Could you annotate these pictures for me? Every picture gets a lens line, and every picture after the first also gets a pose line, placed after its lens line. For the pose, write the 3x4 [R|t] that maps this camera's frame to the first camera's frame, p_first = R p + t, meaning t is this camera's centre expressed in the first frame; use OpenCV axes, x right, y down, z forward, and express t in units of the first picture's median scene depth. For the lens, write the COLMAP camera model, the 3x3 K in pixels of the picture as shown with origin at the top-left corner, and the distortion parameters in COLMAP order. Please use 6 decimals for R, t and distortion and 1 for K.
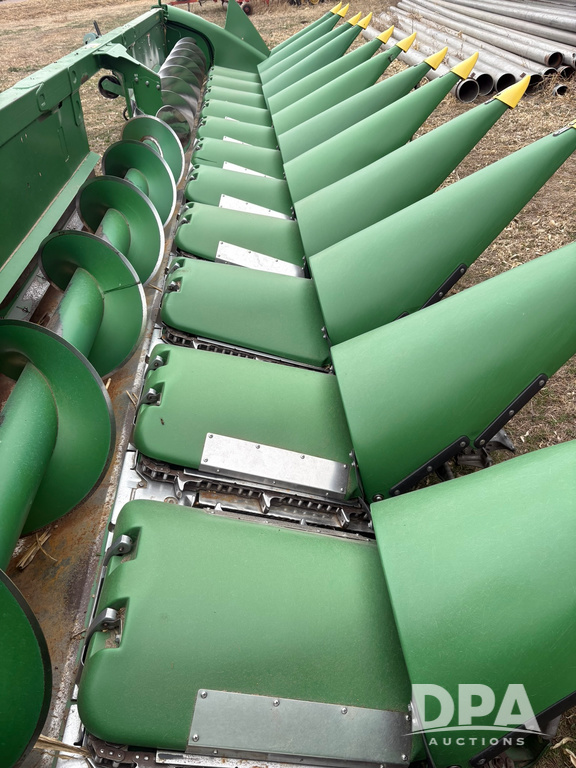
lens RADIAL K [[588.4, 0, 293.0], [0, 588.4, 384.9], [0, 0, 1]] dist [0.030266, -0.026808]
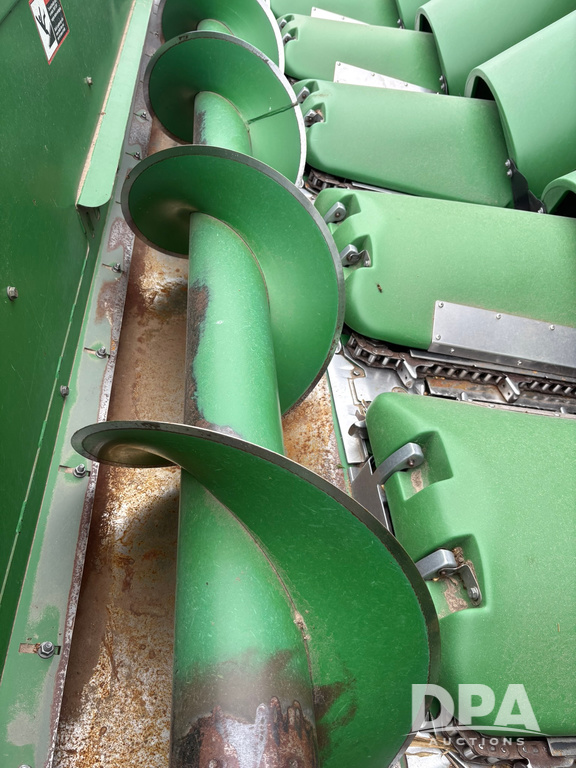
lens RADIAL K [[588.4, 0, 283.1], [0, 588.4, 386.6], [0, 0, 1]] dist [0.030266, -0.026808]
pose [[0.998296, -0.044985, -0.037160, -0.319025], [0.051570, 0.978181, 0.201252, 0.027697], [0.027296, -0.202826, 0.978834, 0.243617]]
